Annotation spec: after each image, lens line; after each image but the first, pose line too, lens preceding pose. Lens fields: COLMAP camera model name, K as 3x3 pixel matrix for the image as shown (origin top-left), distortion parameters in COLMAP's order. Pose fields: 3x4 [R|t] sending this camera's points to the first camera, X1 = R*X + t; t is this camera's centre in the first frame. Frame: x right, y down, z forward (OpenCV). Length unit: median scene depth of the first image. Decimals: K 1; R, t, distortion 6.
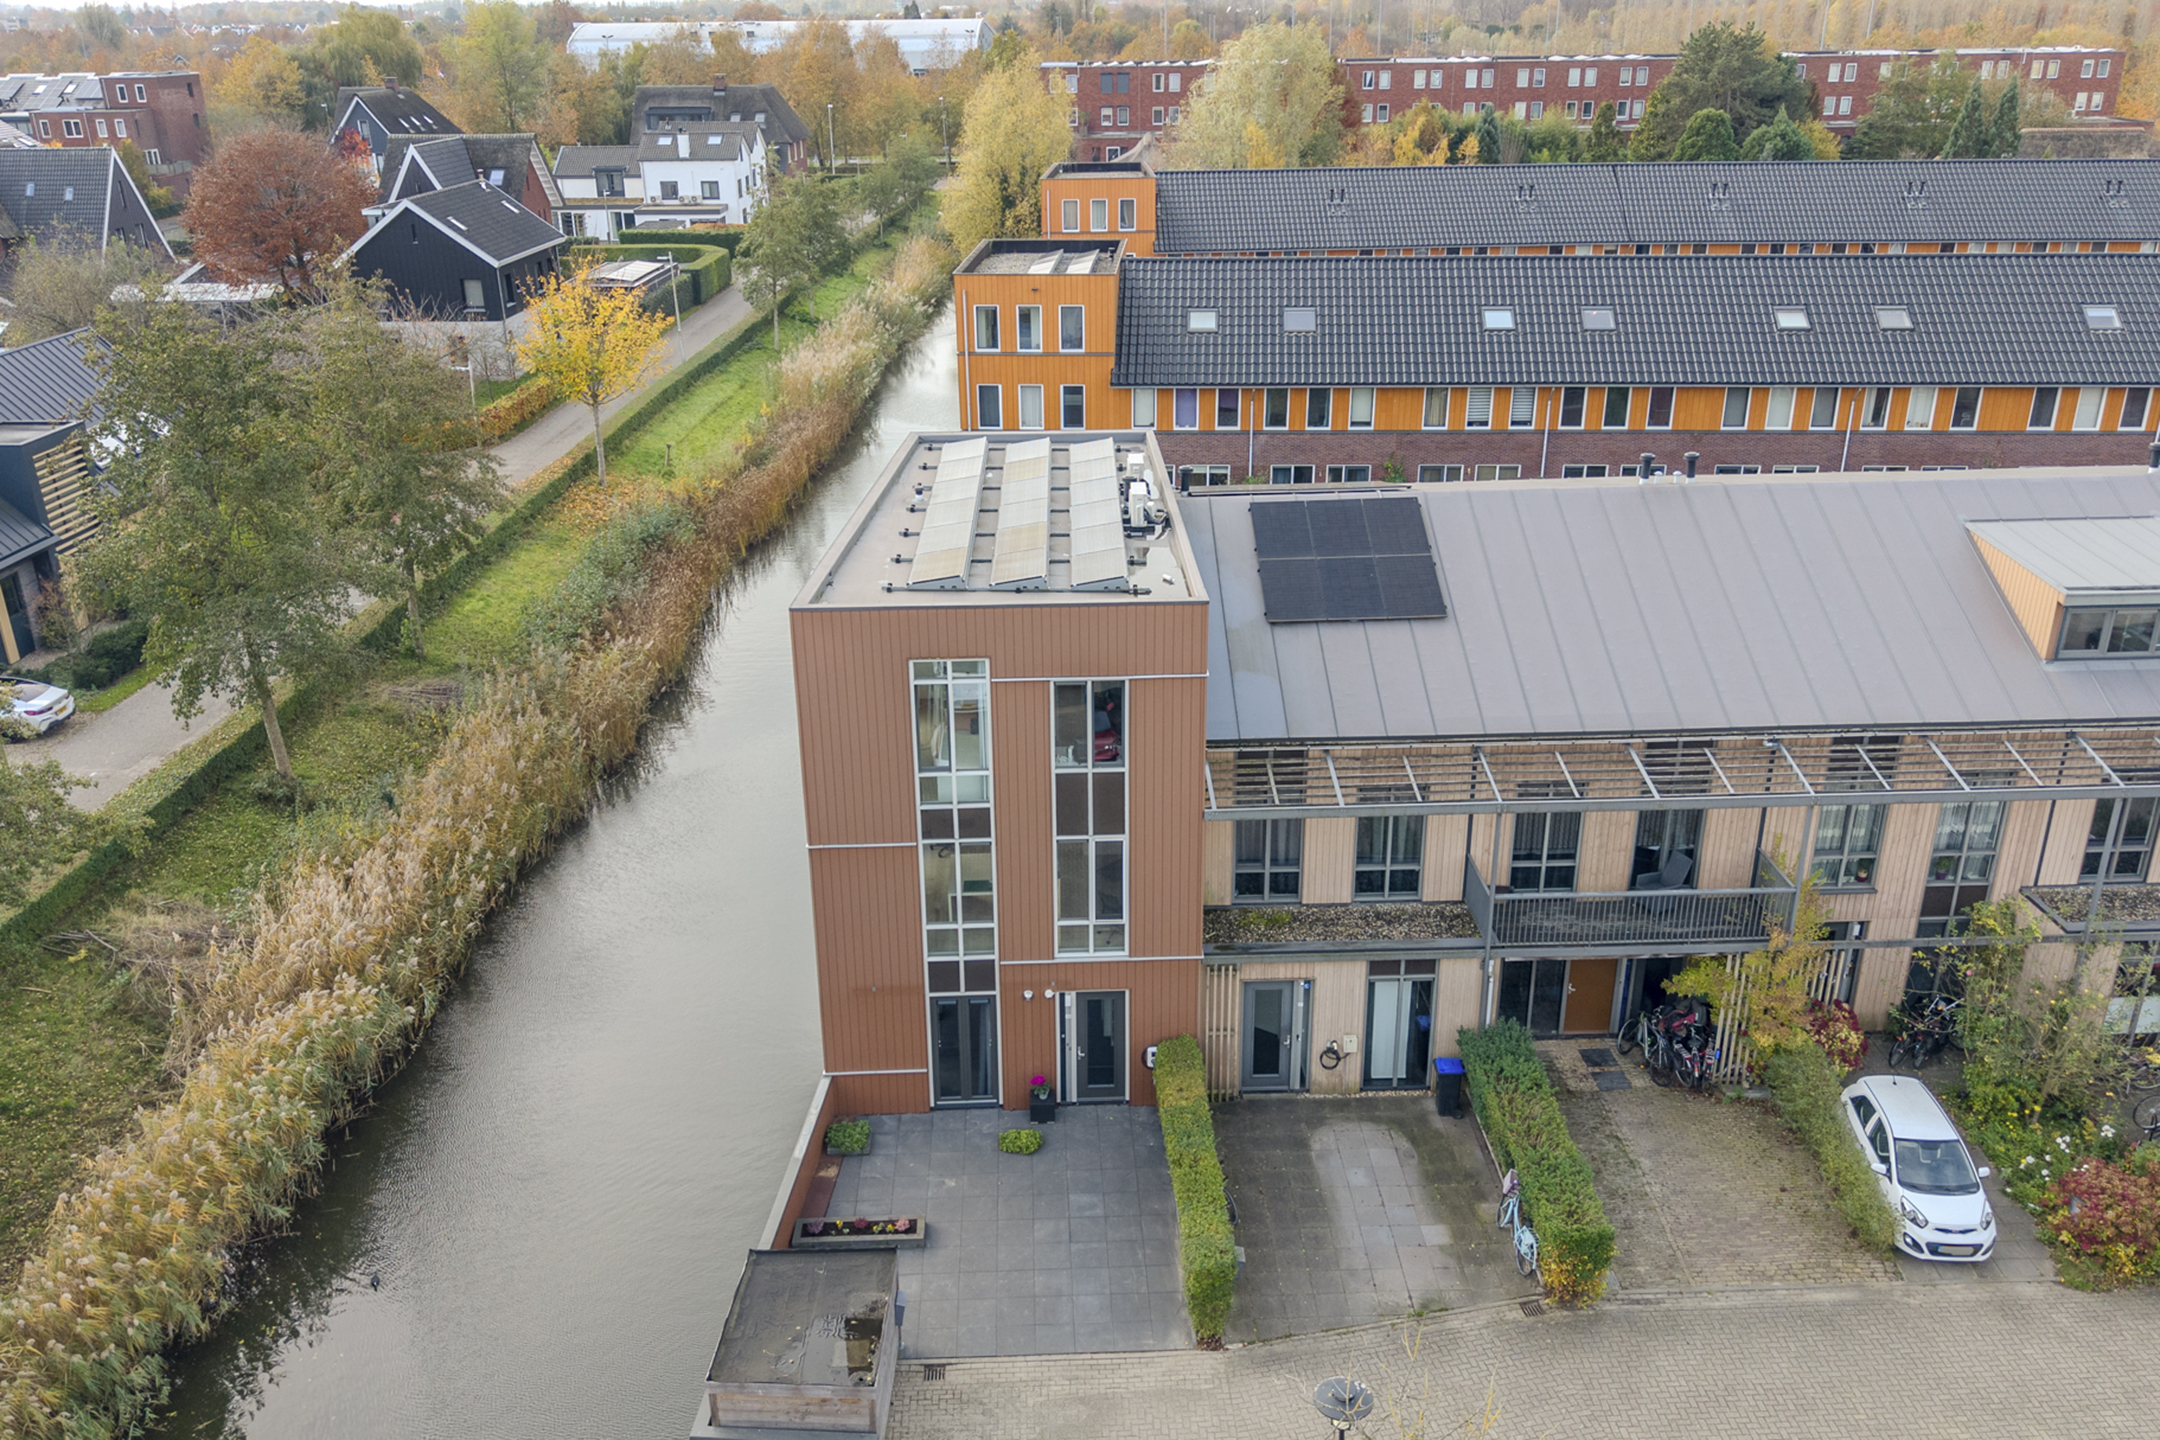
lens RADIAL K [[1724.0, 0, 1091.7], [0, 1724.0, 713.2], [0, 0, 1]] dist [0.072420, -0.115200]
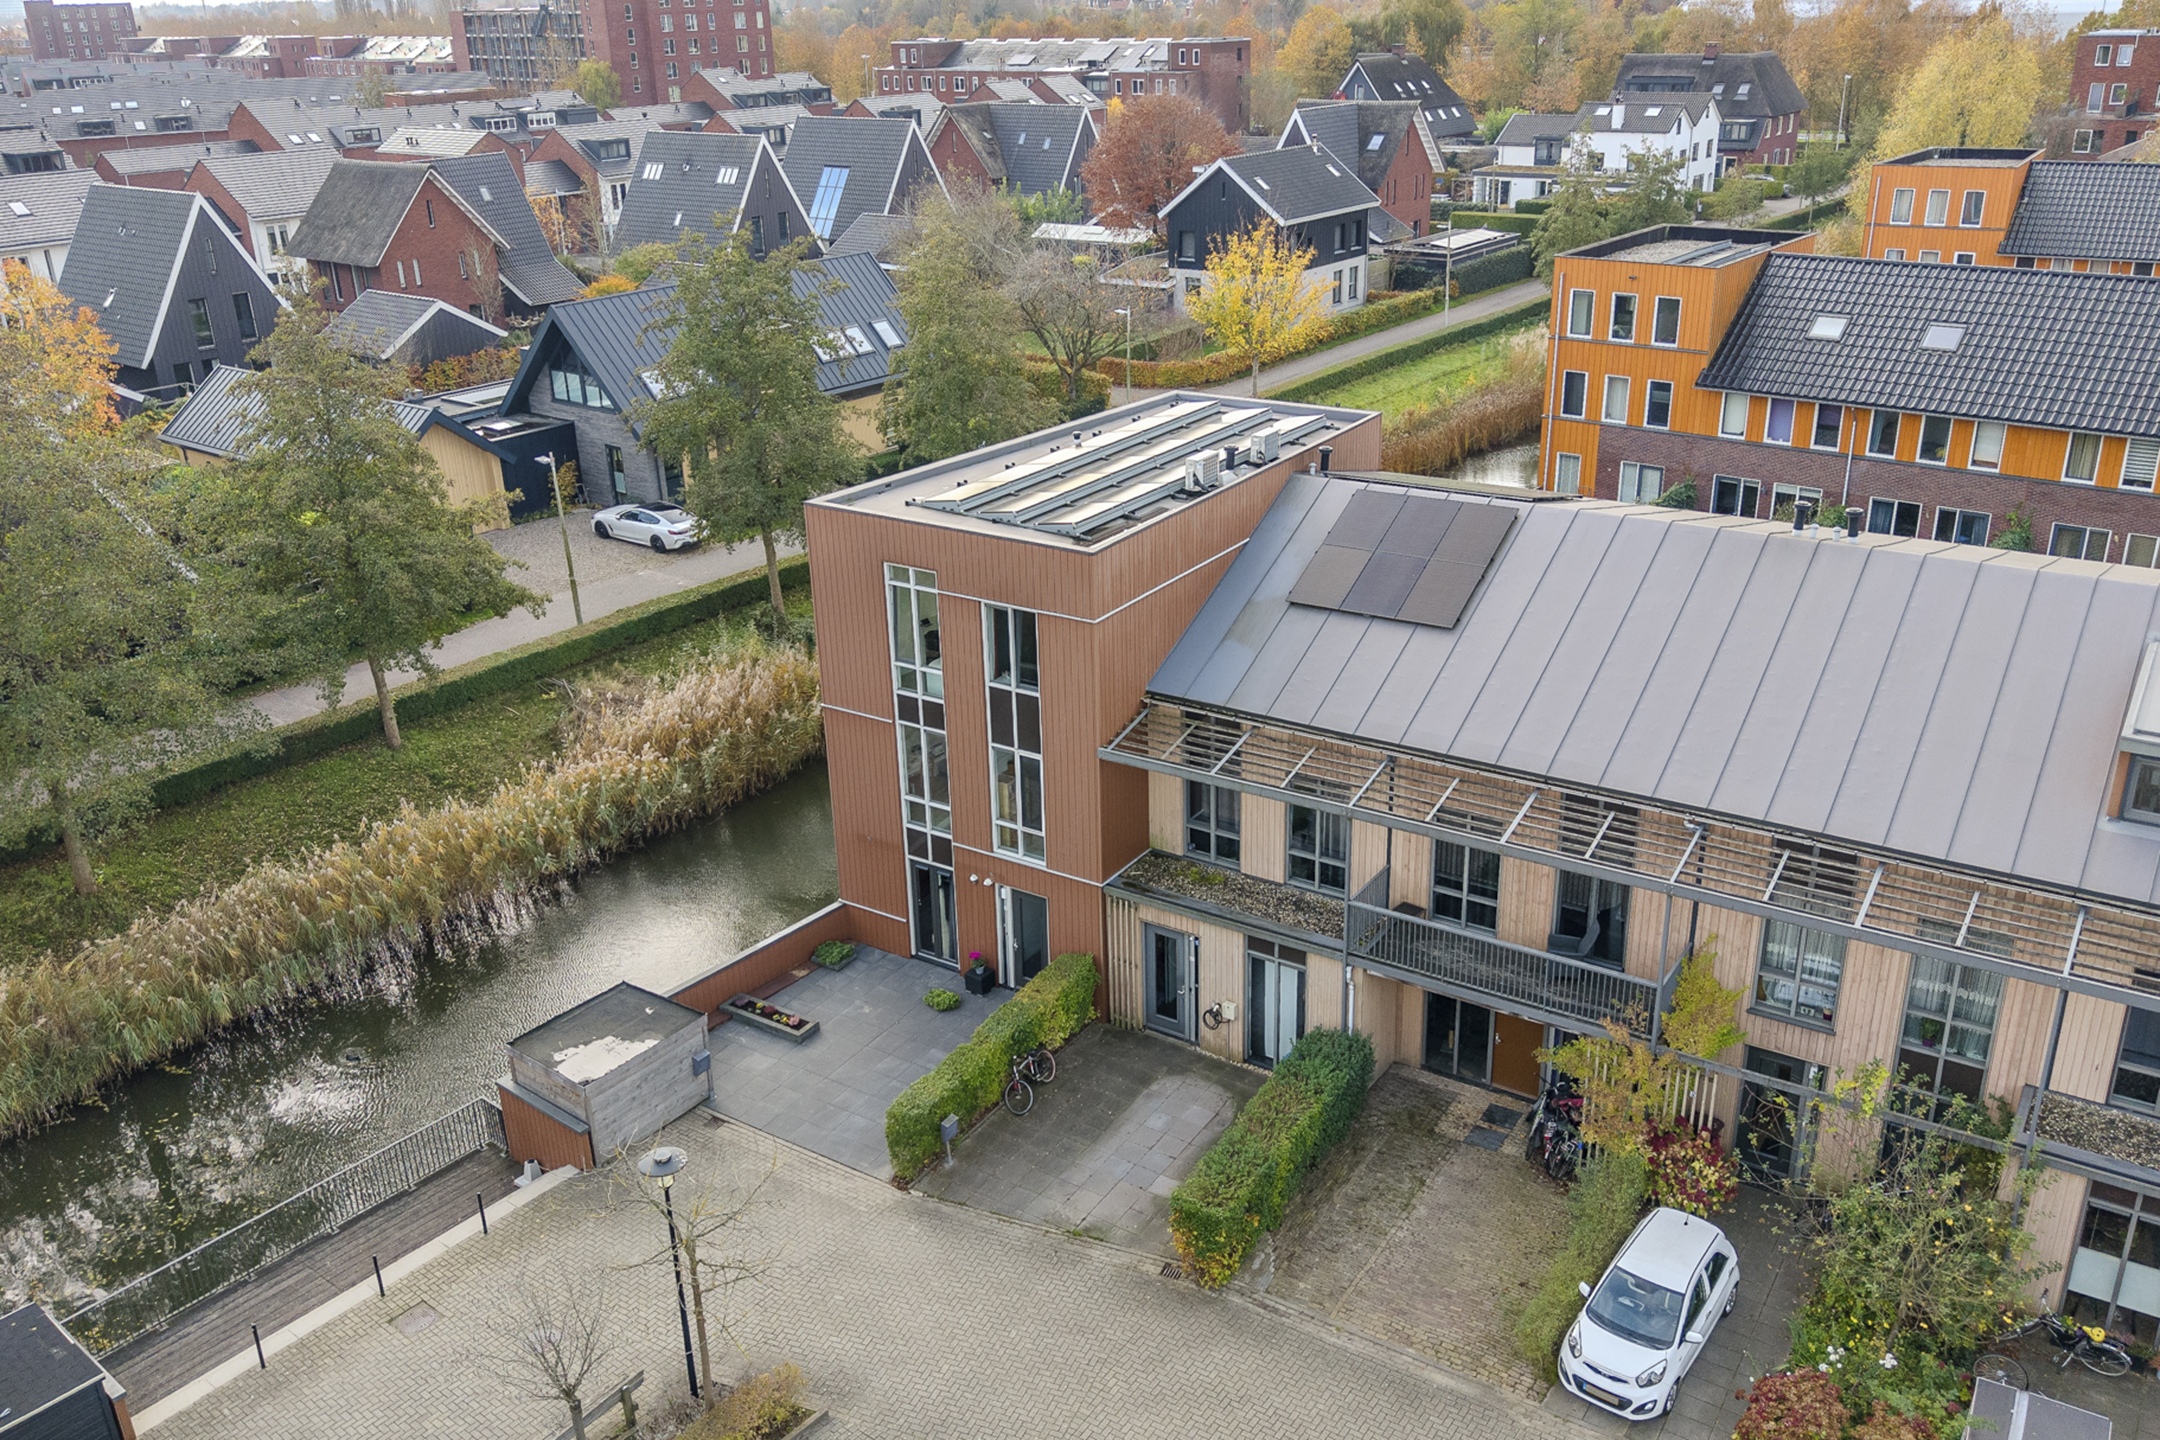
lens RADIAL K [[1768.2, 0, 1085.6], [0, 1768.2, 722.6], [0, 0, 1]] dist [0.067297, -0.137405]
pose [[0.811876, 0.213025, -0.543578, 0.608139], [-0.204542, 0.975831, 0.076922, -0.039850], [0.546827, 0.048733, 0.835826, 0.060672]]
